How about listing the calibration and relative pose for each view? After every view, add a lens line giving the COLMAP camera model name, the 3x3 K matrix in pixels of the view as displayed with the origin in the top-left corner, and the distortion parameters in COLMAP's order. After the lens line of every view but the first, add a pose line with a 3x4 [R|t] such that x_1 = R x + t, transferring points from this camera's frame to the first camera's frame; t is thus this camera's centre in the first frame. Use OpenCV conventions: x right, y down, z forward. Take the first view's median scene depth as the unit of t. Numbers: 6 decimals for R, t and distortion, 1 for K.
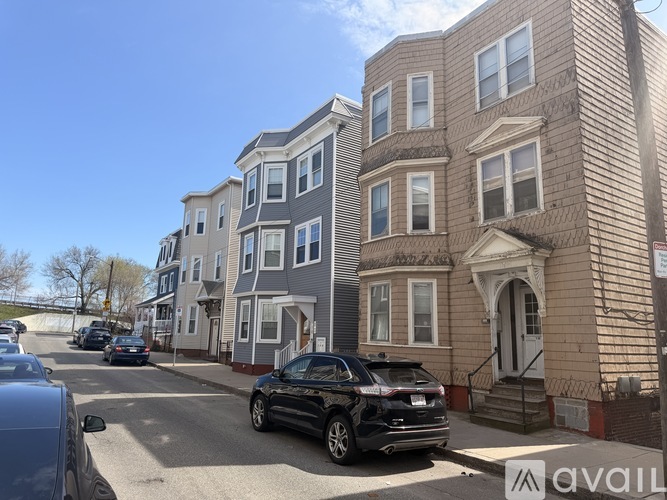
lens RADIAL K [[477.9, 0, 333.9], [0, 477.9, 254.1], [0, 0, 1]] dist [0.177983, -0.321188]
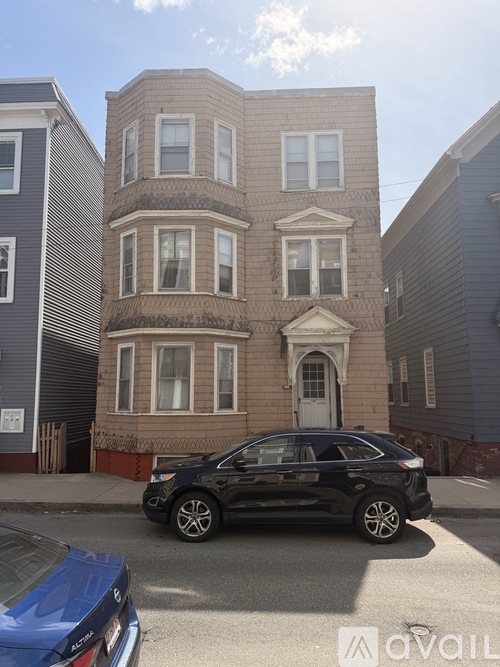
lens RADIAL K [[477.9, 0, 250.5], [0, 477.9, 337.3], [0, 0, 1]] dist [0.177983, -0.321188]
pose [[0.567629, 0.073121, 0.820031, -0.581426], [-0.125519, 0.992090, -0.001579, 0.034510], [-0.813660, -0.102034, 0.572317, 0.419343]]
